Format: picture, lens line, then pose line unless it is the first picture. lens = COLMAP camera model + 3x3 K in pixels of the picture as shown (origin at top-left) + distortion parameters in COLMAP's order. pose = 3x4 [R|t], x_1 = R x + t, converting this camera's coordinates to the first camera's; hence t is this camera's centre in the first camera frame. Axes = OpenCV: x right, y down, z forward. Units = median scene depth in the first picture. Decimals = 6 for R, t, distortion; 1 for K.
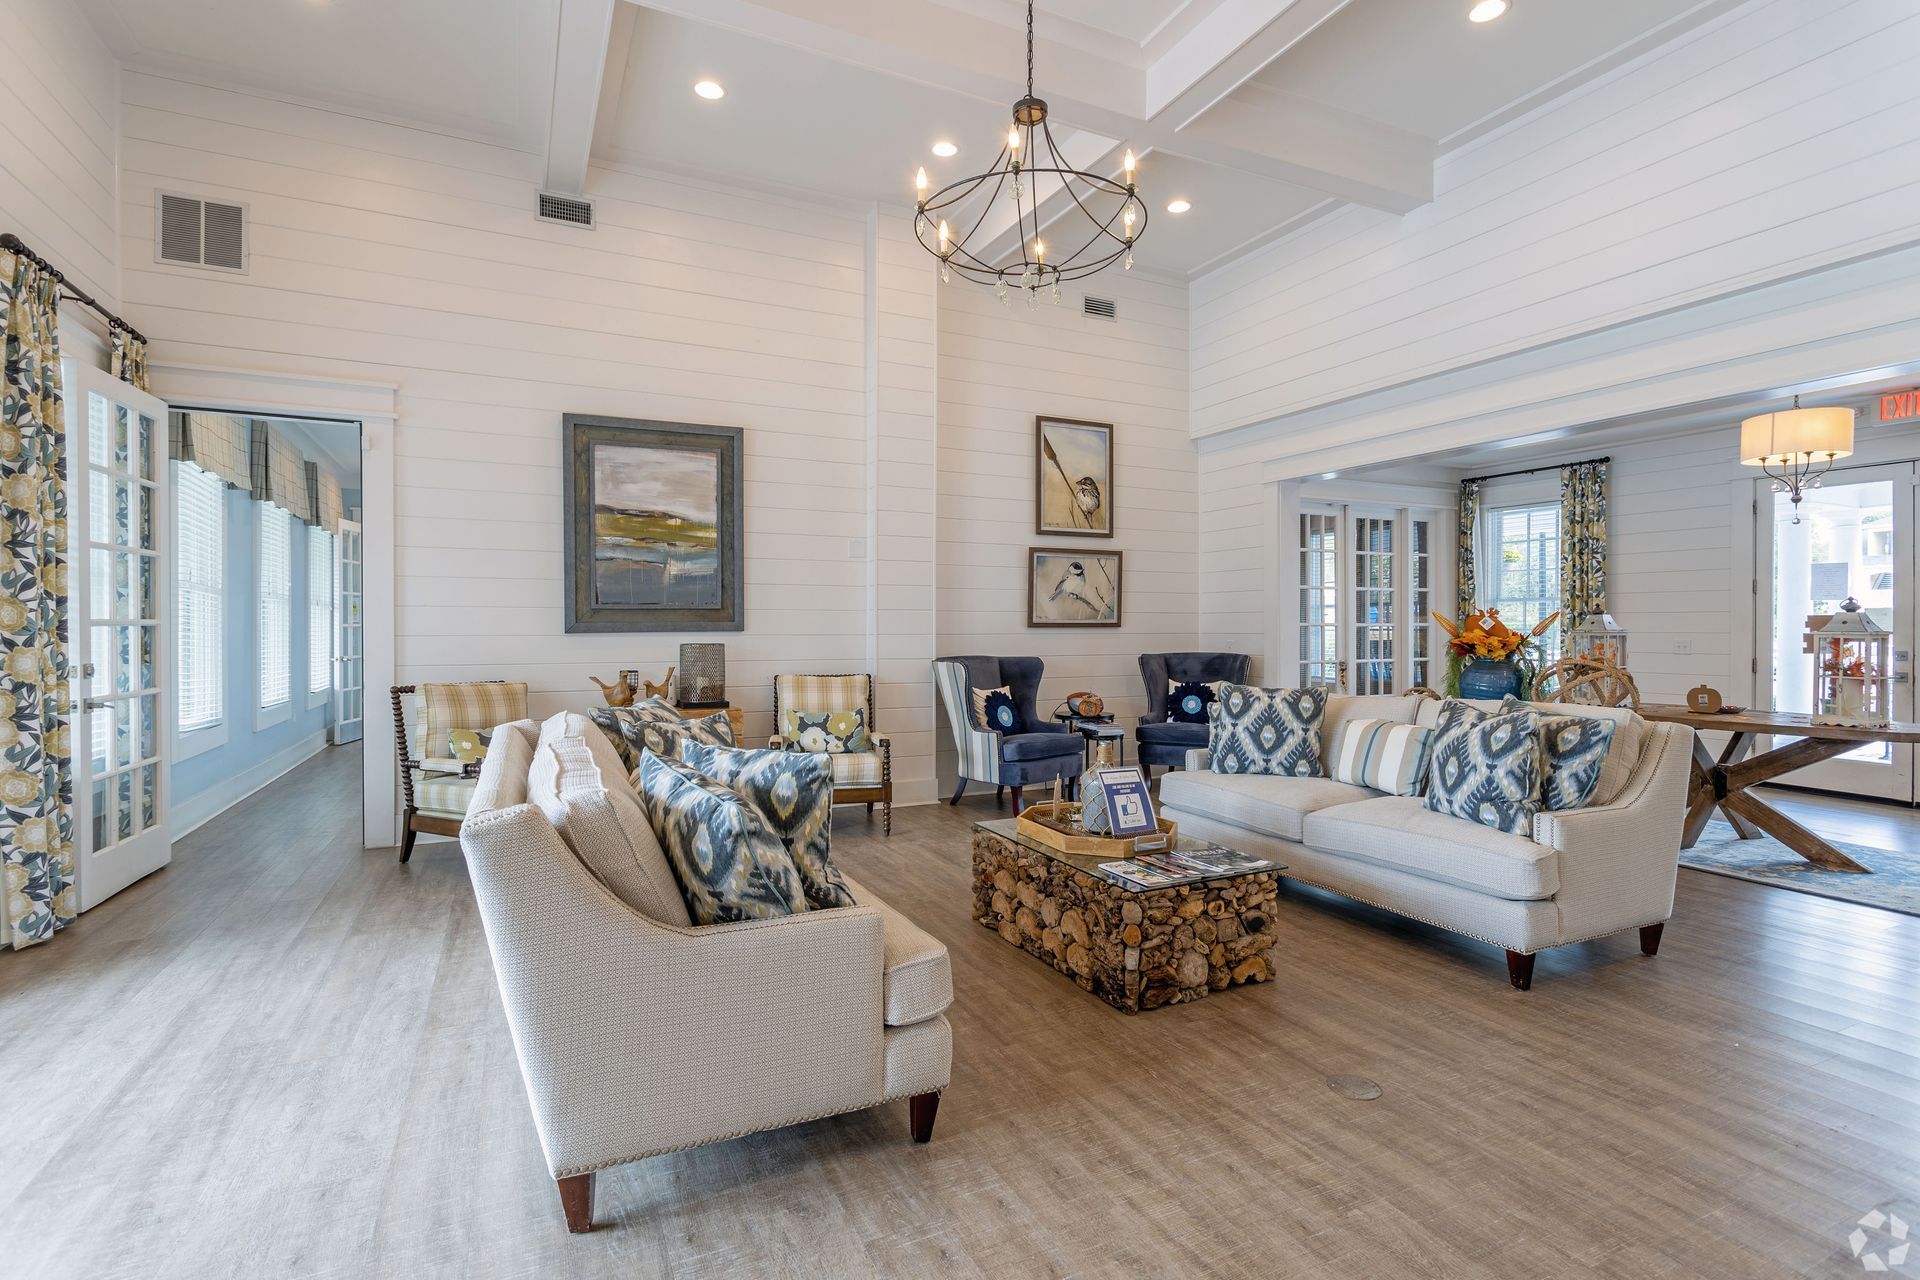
lens RADIAL K [[945.8, 0, 960.0], [0, 945.8, 640.0], [0, 0, 1]] dist [-0.000138, -0.000082]
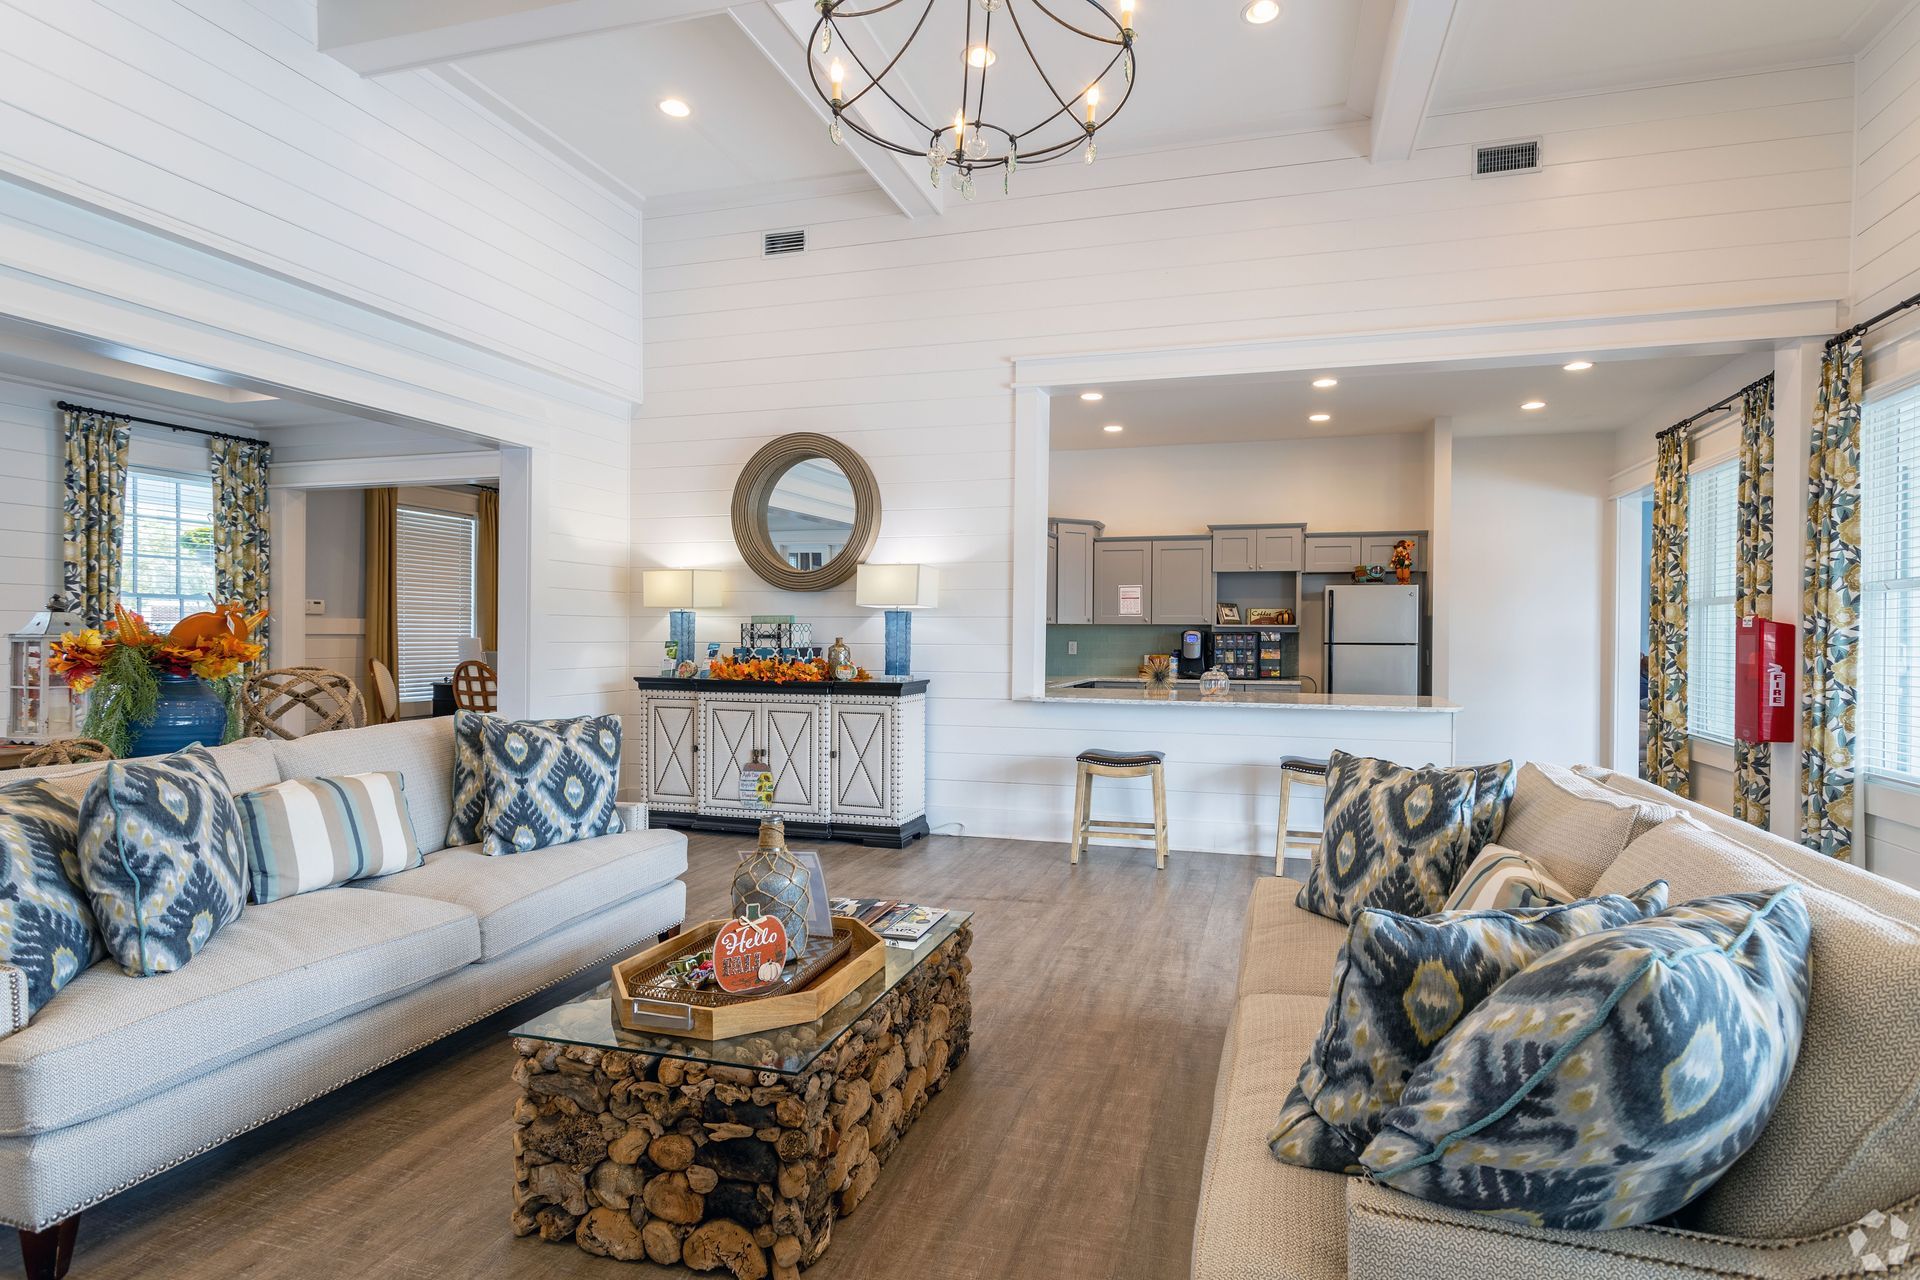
lens RADIAL K [[945.8, 0, 960.0], [0, 945.8, 640.0], [0, 0, 1]] dist [-0.000138, -0.000082]
pose [[-0.731982, -0.005395, 0.681303, -0.380731], [-0.001339, 0.999978, 0.006480, -0.019922], [-0.681323, 0.003831, -0.731973, 1.386420]]
